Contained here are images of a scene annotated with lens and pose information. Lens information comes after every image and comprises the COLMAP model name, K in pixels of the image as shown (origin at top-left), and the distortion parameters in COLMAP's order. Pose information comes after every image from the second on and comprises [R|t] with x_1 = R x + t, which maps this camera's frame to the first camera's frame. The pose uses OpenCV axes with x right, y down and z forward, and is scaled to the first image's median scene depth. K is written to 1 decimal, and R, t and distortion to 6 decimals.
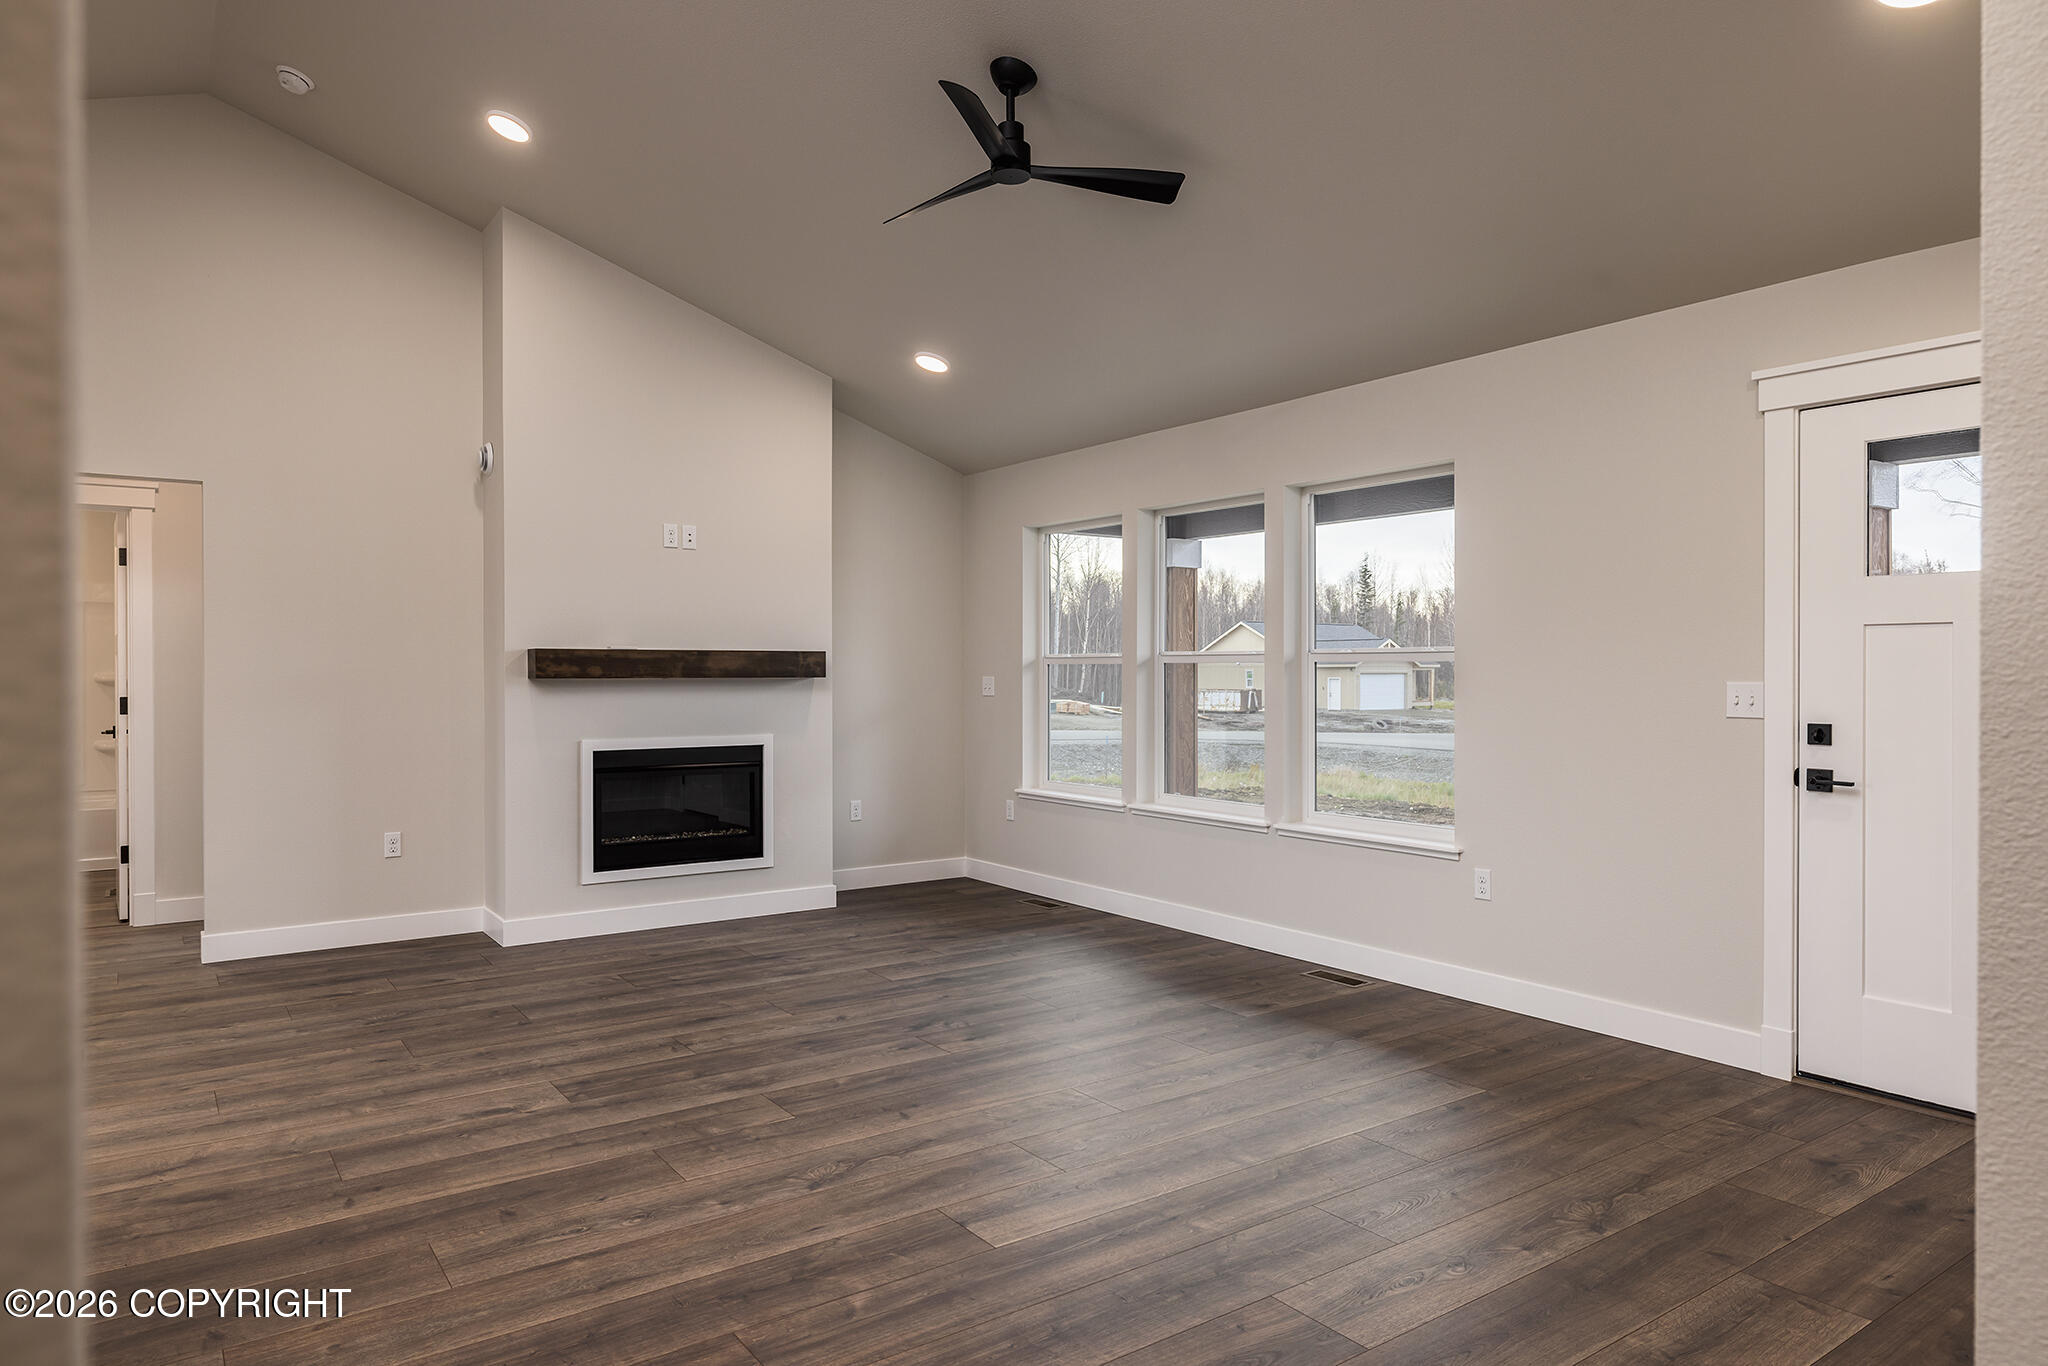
lens RADIAL K [[1255.3, 0, 1012.0], [0, 1255.3, 688.6], [0, 0, 1]] dist [-0.001201, 0.001010]
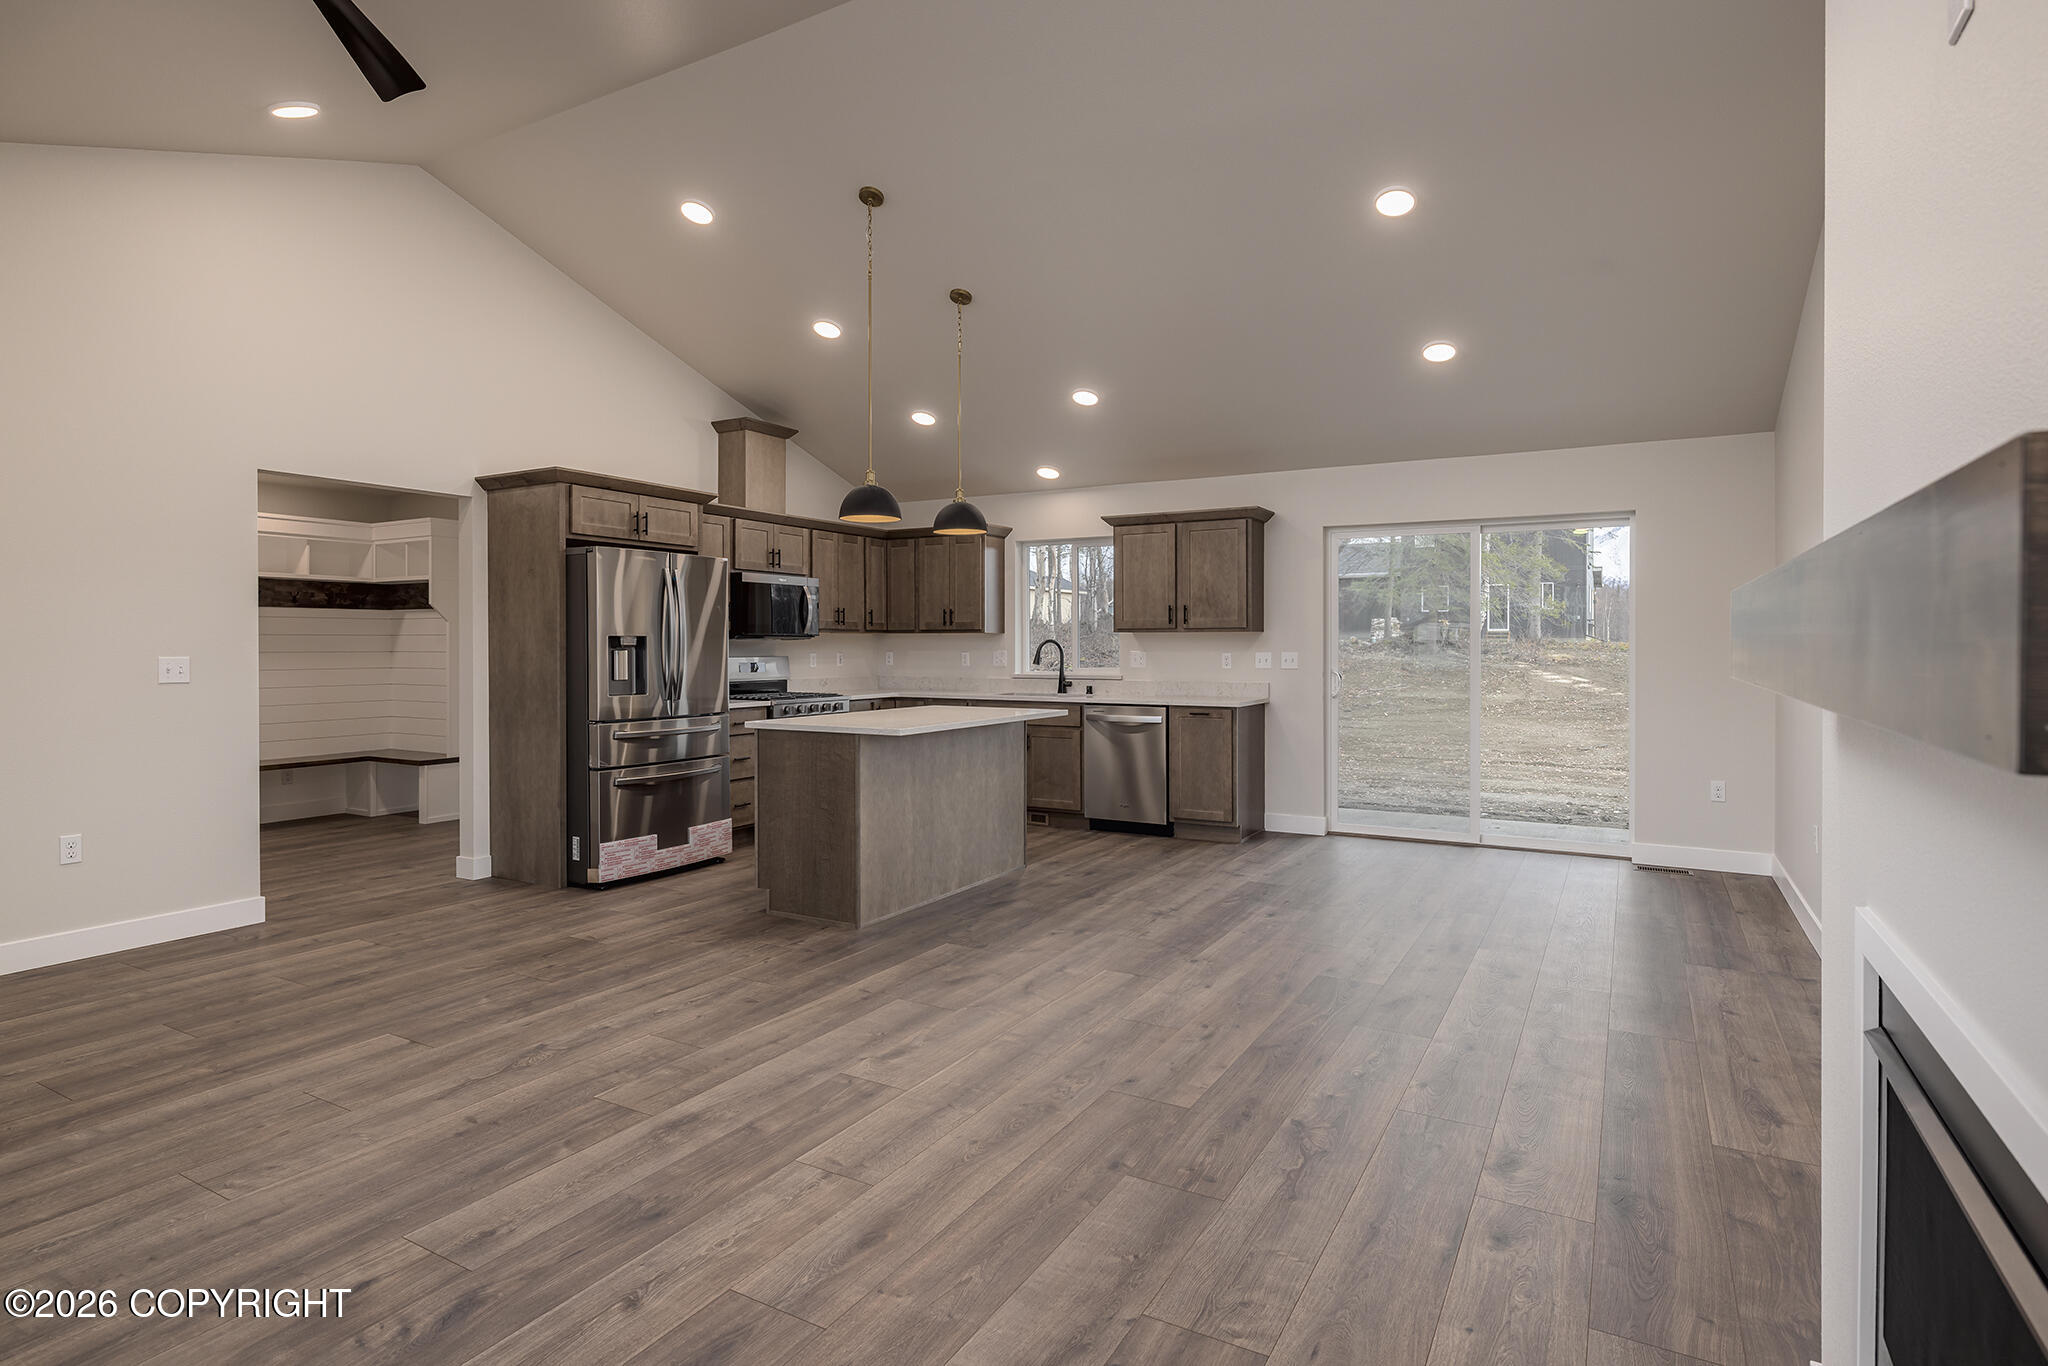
lens RADIAL K [[1065.7, 0, 1027.7], [0, 1065.7, 640.5], [0, 0, 1]] dist [-0.002471, 0.000486]
pose [[-0.903864, -0.002170, -0.427814, -0.100440], [-0.006220, 0.999948, 0.008069, -0.025177], [0.427774, 0.009954, -0.903831, 1.578343]]
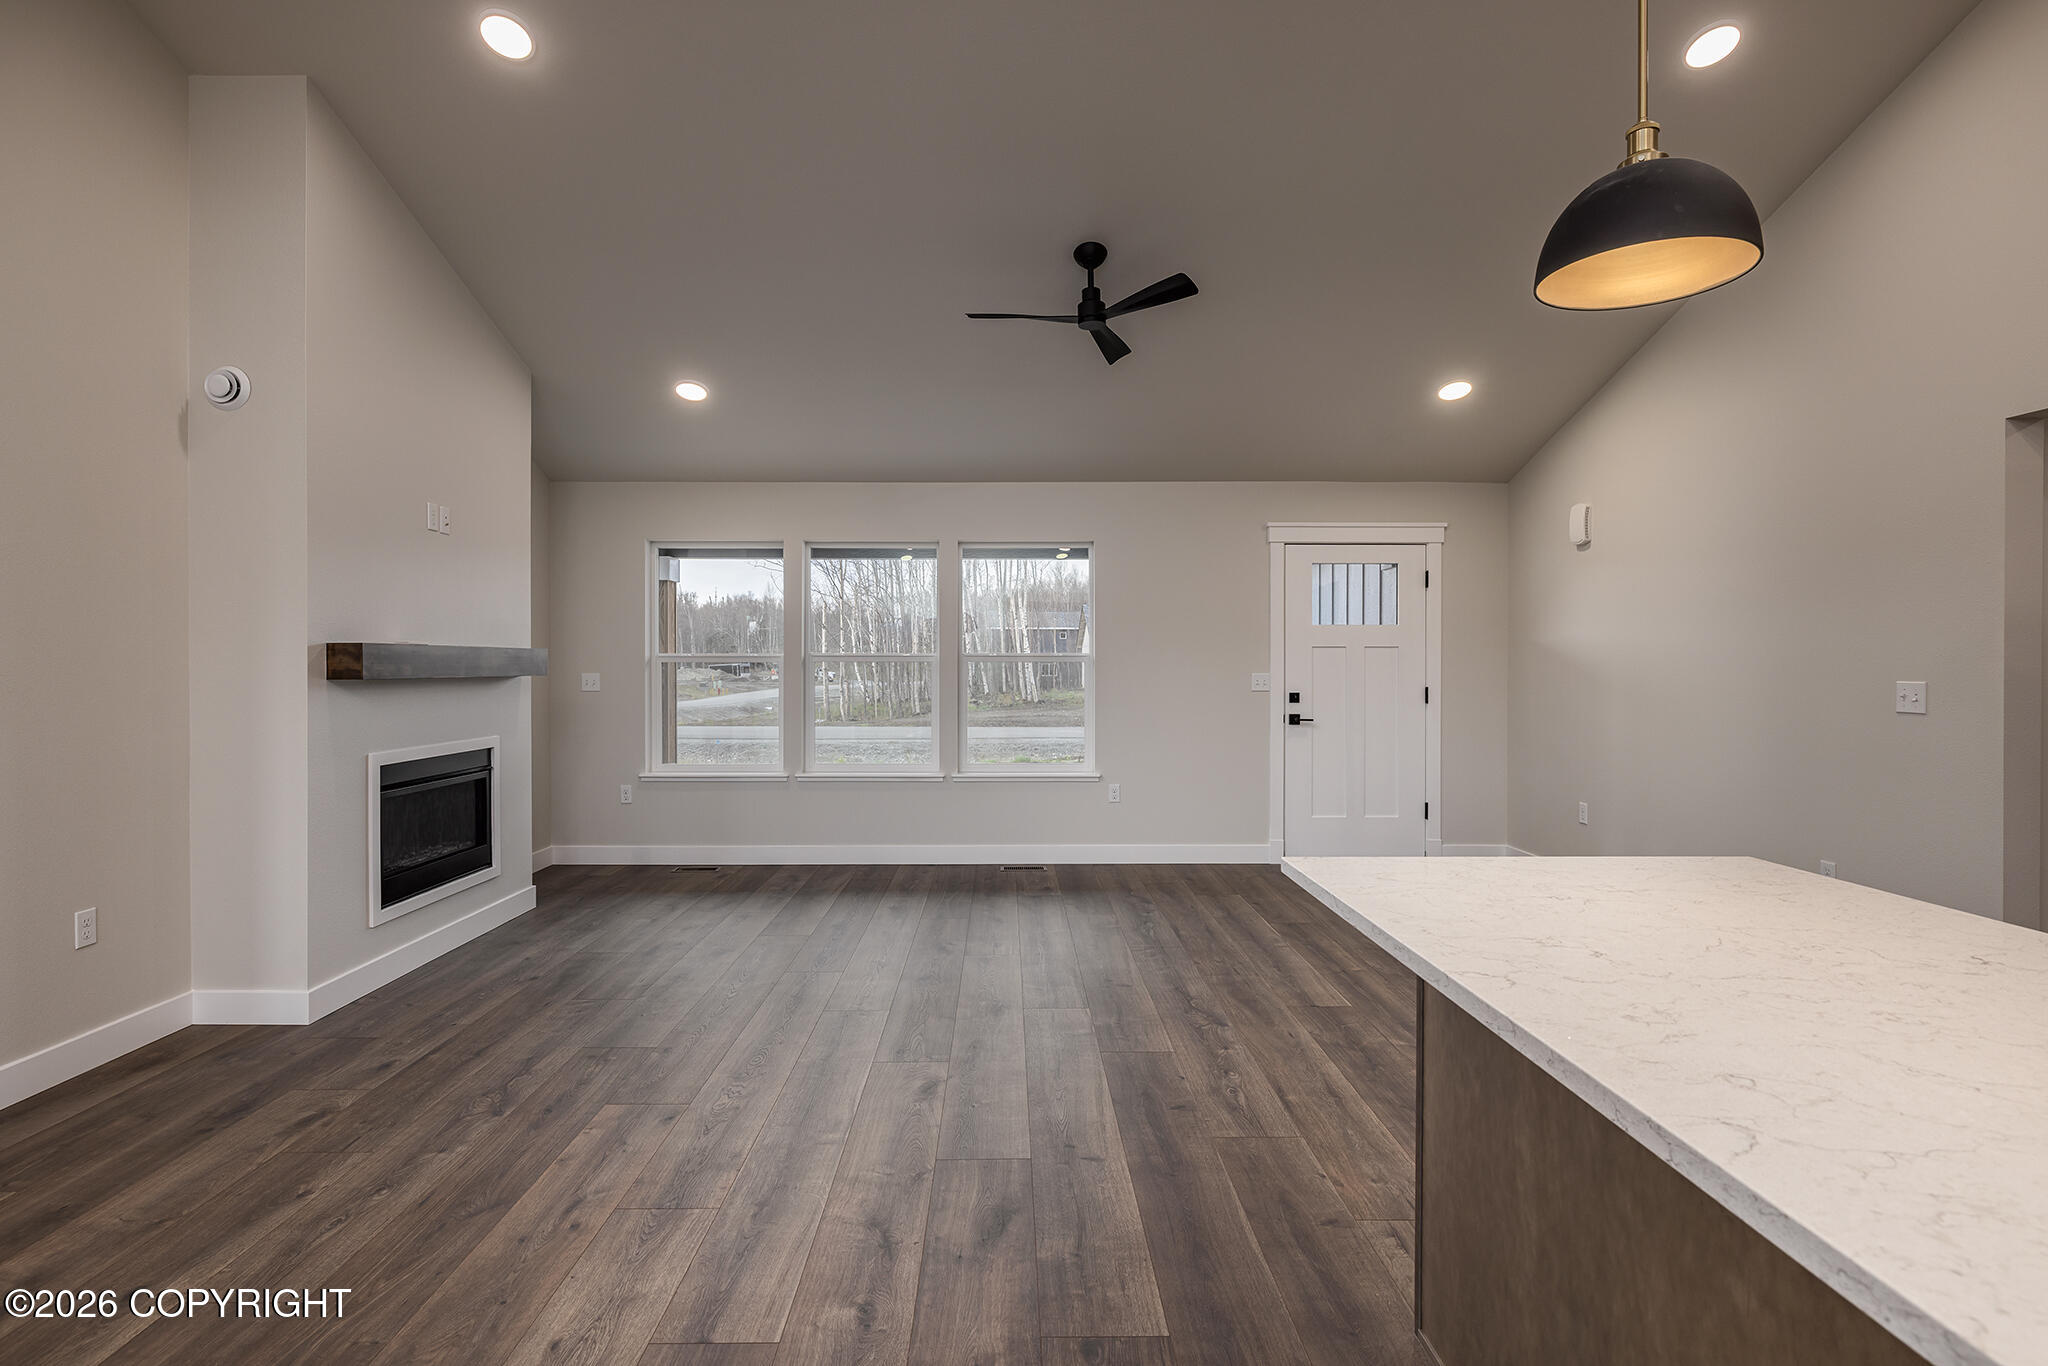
lens RADIAL K [[981.0, 0, 1013.8], [0, 981.0, 664.1], [0, 0, 1]] dist [-0.001349, -0.000046]
pose [[0.568573, 0.000581, 0.822633, -0.881632], [0.011041, 0.999904, -0.008338, -0.010631], [-0.822559, 0.013823, 0.568512, 0.391083]]
